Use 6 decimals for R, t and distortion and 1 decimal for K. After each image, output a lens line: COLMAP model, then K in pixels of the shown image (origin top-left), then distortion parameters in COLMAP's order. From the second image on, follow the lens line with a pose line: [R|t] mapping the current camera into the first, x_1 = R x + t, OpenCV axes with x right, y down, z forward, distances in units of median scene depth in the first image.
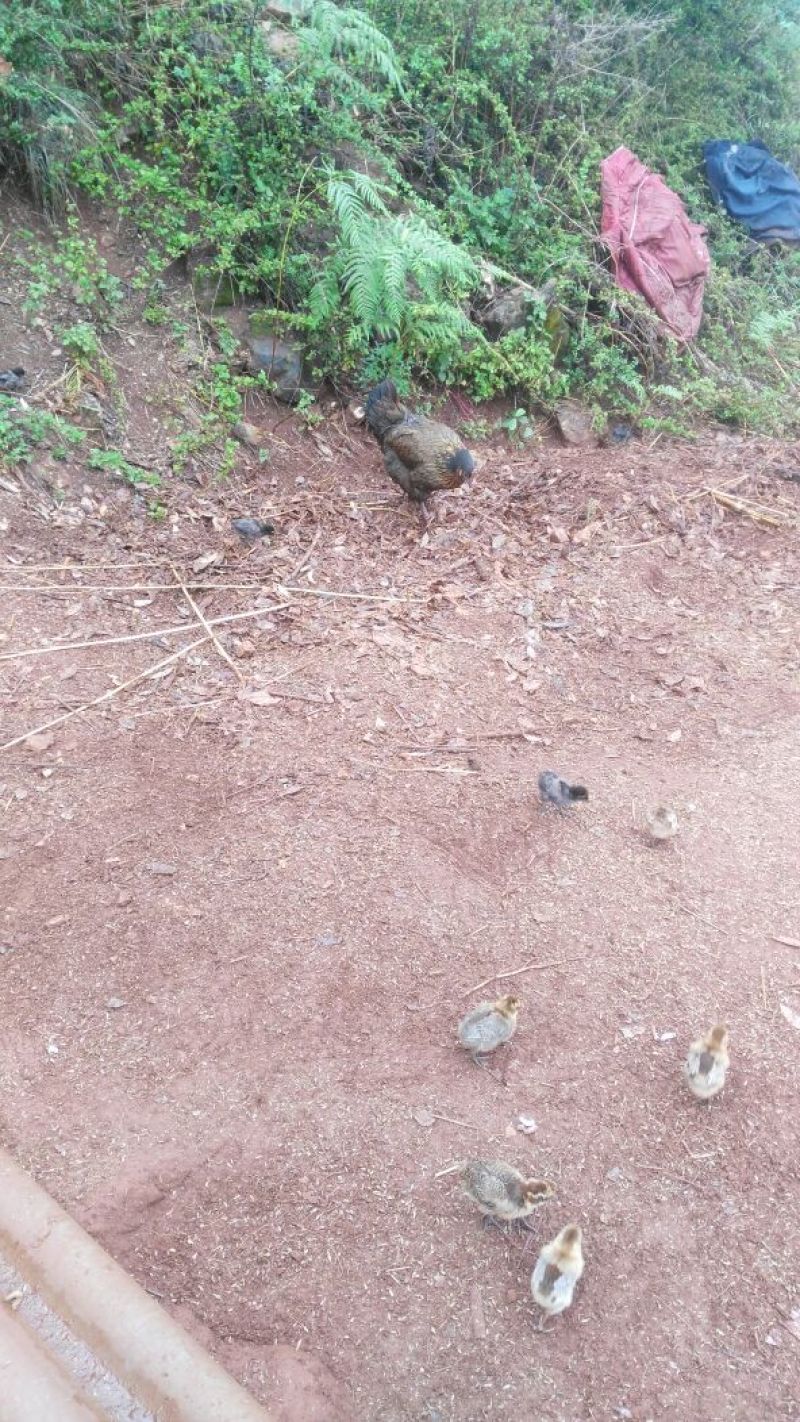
lens RADIAL K [[1194.3, 0, 412.3], [0, 1194.3, 701.1], [0, 0, 1]] dist [0.109565, -0.224828]
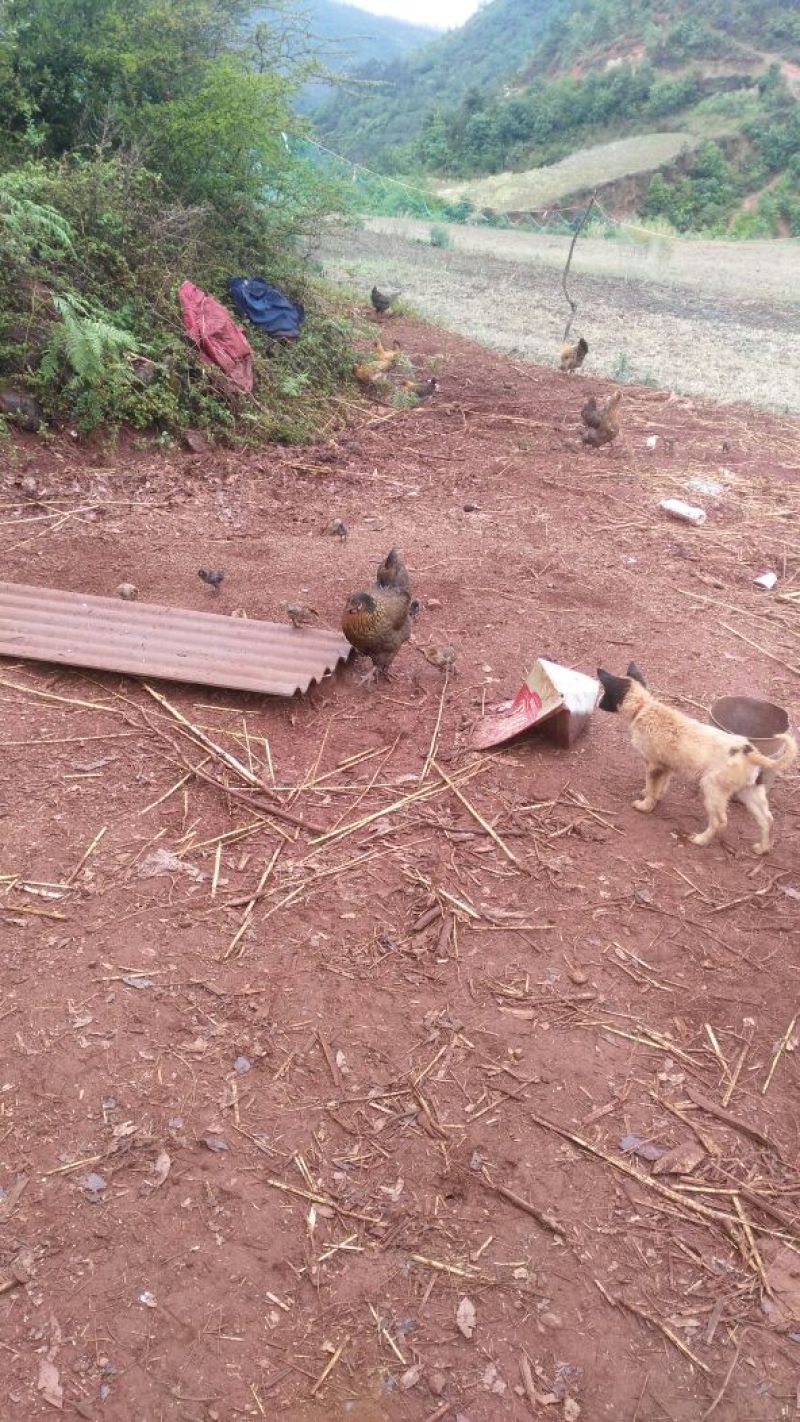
lens RADIAL K [[1194.3, 0, 445.4], [0, 1194.3, 705.6], [0, 0, 1]] dist [0.109565, -0.224828]
pose [[0.904249, -0.160934, 0.395517, -0.265221], [0.201412, 0.977495, -0.062738, 0.294437], [-0.376520, 0.136393, 0.916313, -0.586400]]
